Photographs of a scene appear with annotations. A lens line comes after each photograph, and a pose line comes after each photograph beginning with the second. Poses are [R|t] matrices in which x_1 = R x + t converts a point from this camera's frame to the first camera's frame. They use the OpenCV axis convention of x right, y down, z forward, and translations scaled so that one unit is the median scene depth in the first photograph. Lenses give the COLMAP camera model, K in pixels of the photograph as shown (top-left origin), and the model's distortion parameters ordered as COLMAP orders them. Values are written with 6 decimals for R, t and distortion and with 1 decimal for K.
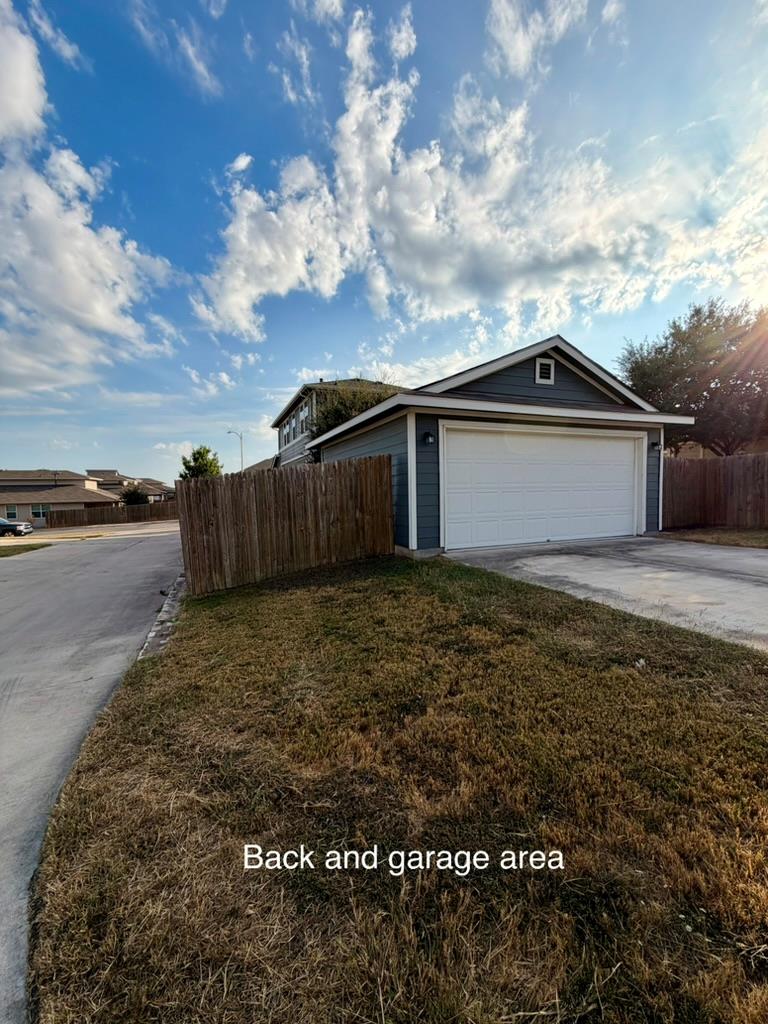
lens RADIAL K [[409.4, 0, 383.7], [0, 409.4, 512.4], [0, 0, 1]] dist [0.001337, -0.000304]
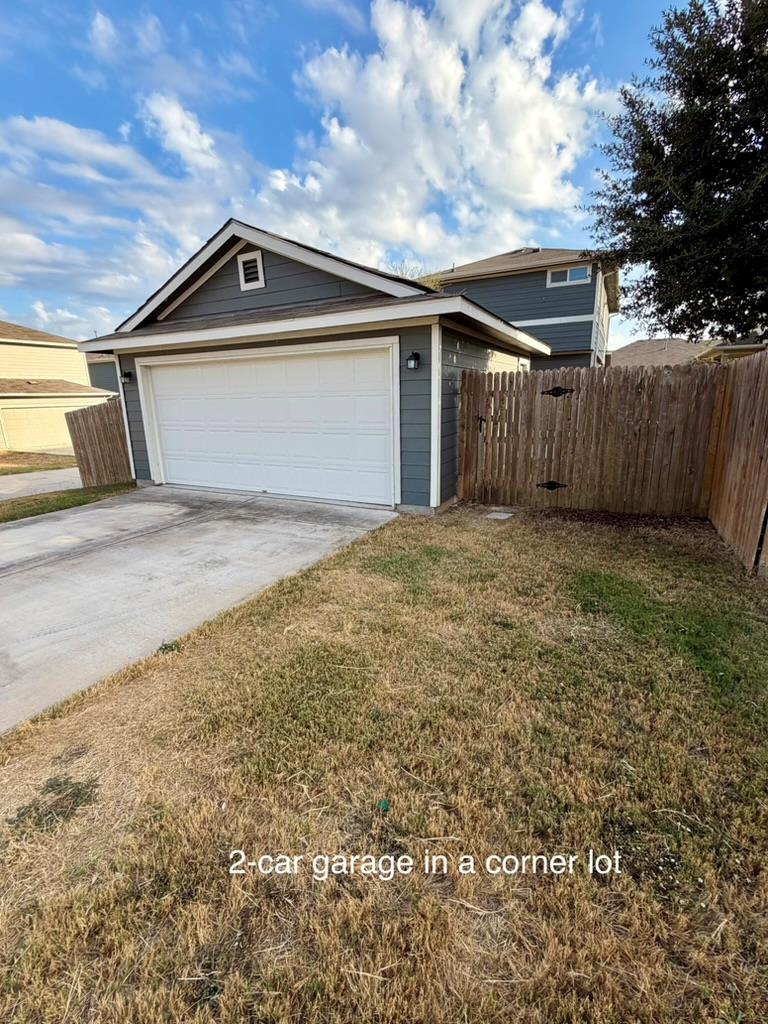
lens RADIAL K [[456.1, 0, 381.9], [0, 456.1, 514.1], [0, 0, 1]] dist [0.003148, 0.000183]
pose [[0.636281, 0.199486, -0.745219, 1.271699], [-0.035083, 0.972472, 0.230364, -0.111978], [0.770659, -0.120432, 0.625764, 0.608571]]
